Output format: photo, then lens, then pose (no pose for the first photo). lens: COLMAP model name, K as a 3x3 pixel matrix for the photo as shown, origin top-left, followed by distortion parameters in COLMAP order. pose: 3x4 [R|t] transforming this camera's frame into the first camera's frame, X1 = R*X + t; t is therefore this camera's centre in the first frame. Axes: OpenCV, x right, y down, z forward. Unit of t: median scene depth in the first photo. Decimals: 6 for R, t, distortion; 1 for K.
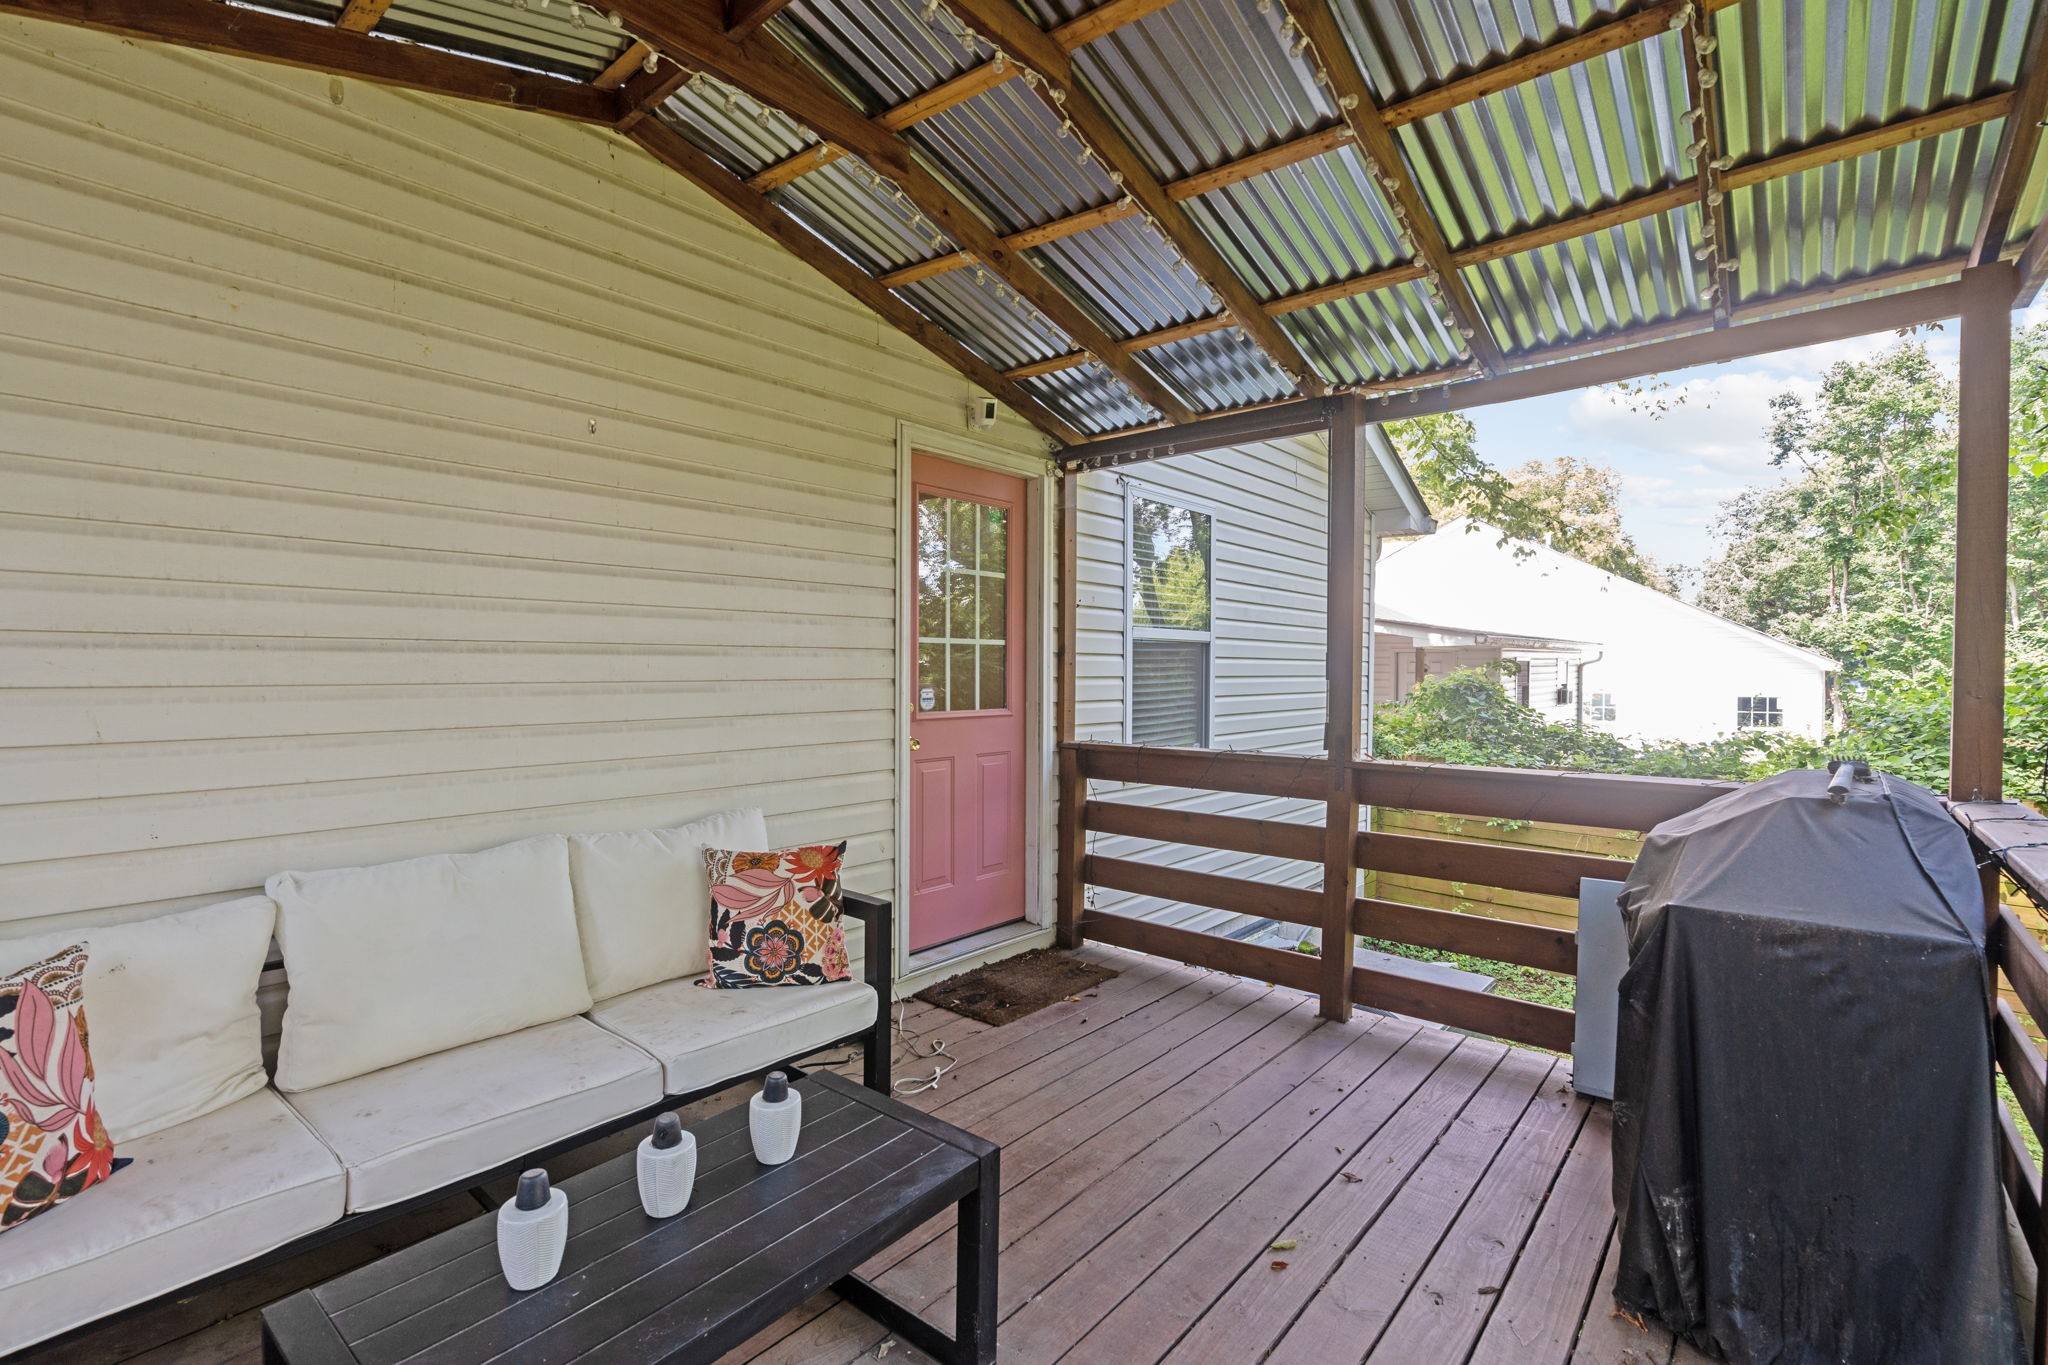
lens RADIAL K [[932.1, 0, 1021.8], [0, 932.1, 671.8], [0, 0, 1]] dist [-0.004741, 0.000833]
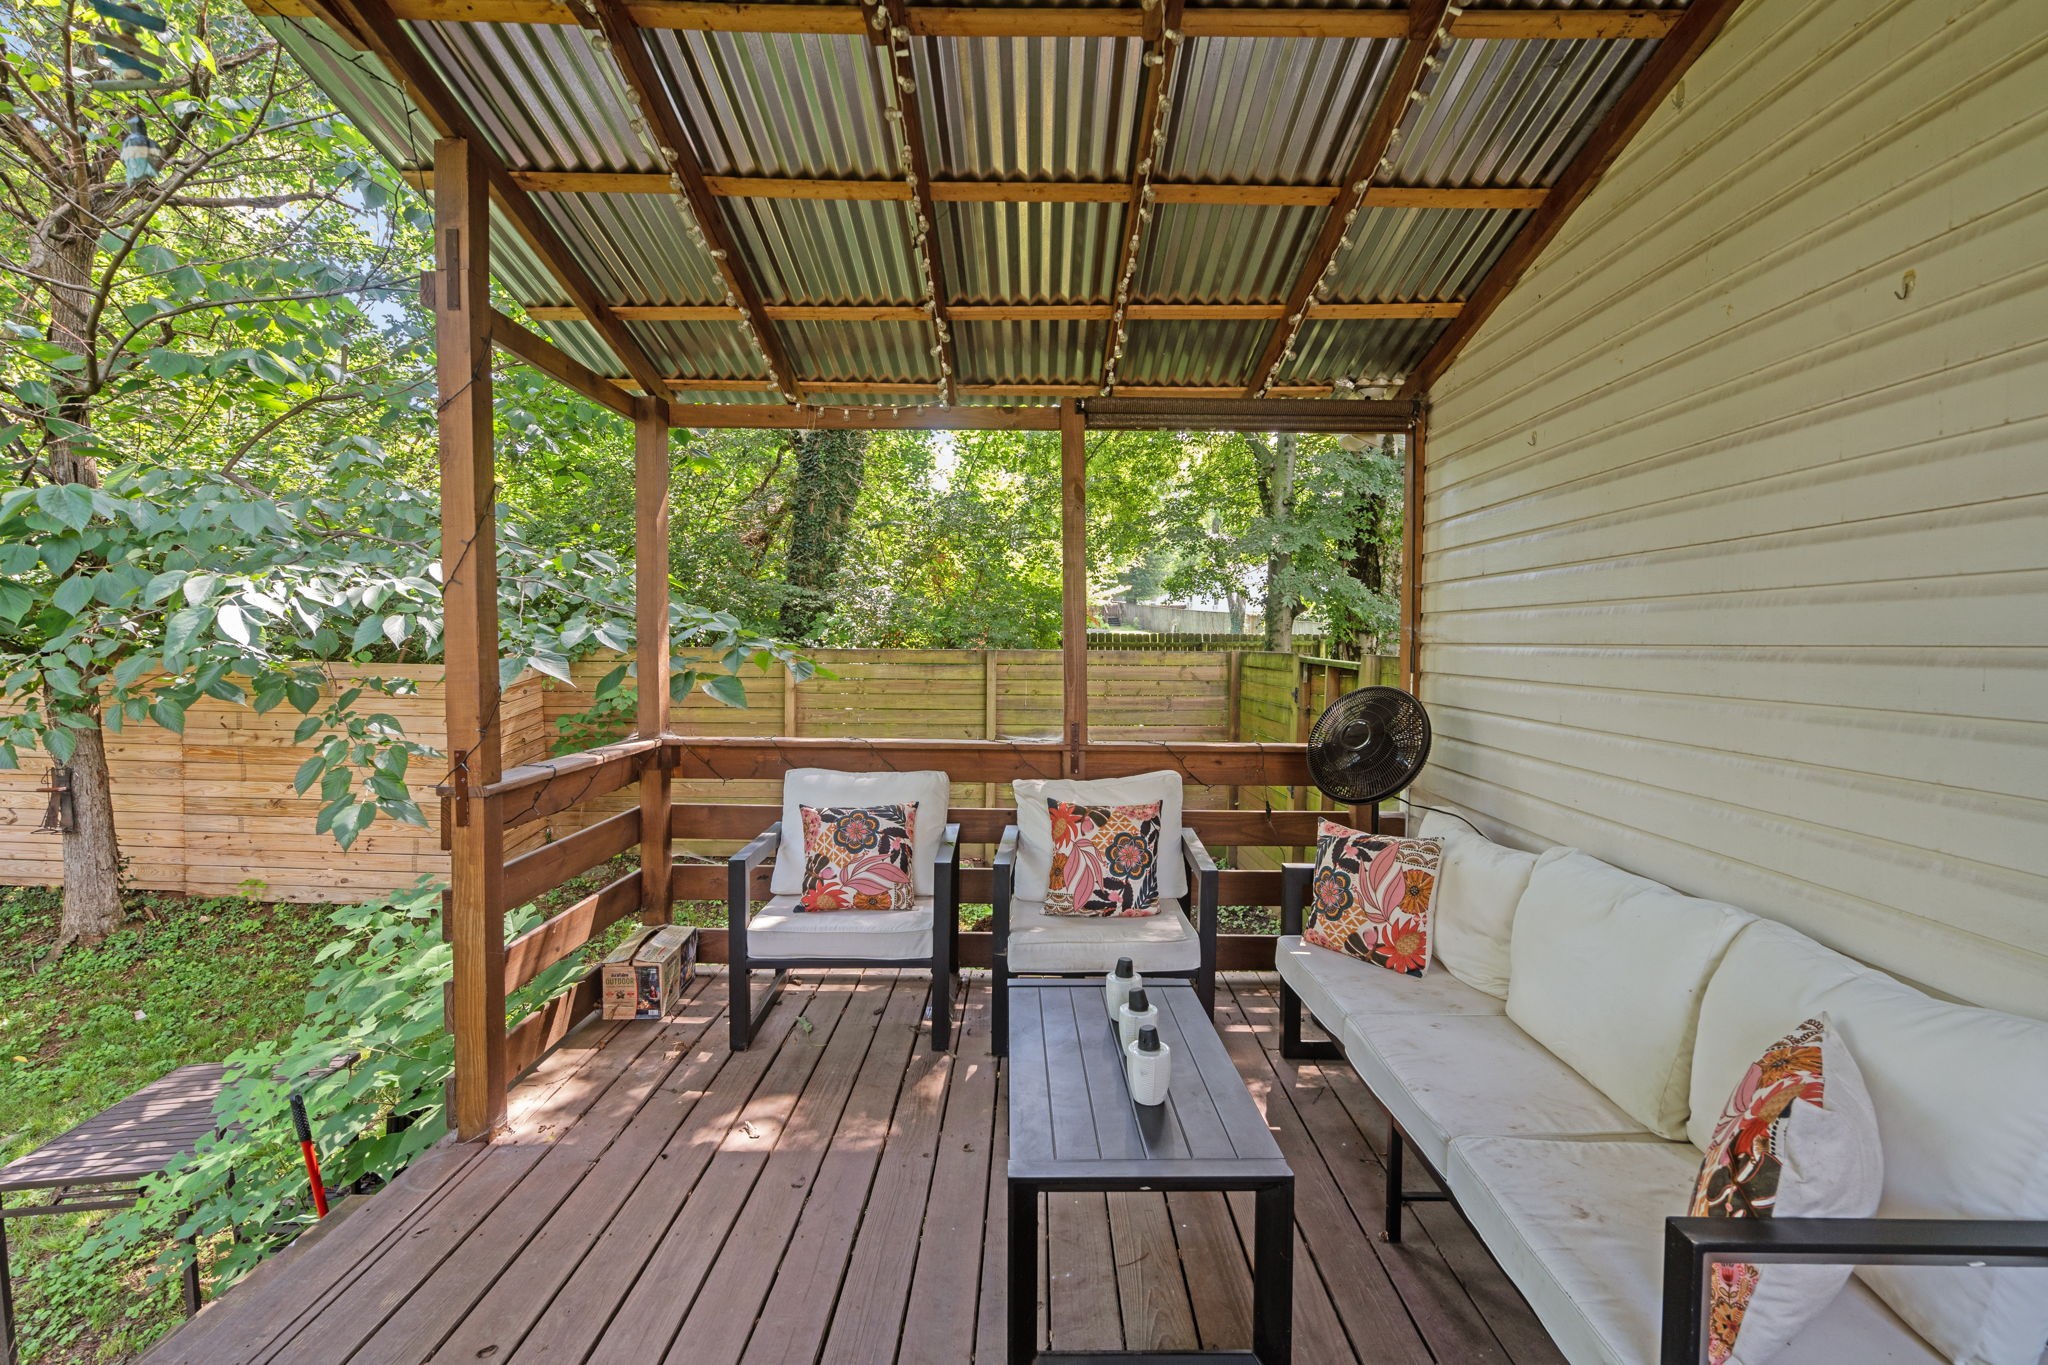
lens RADIAL K [[932.1, 0, 1021.8], [0, 932.1, 671.8], [0, 0, 1]] dist [-0.004741, 0.000833]
pose [[-0.771173, 0.008256, -0.636572, 0.379072], [-0.016500, 0.999321, 0.032949, -0.025999], [0.636411, 0.035913, -0.770513, 1.152145]]
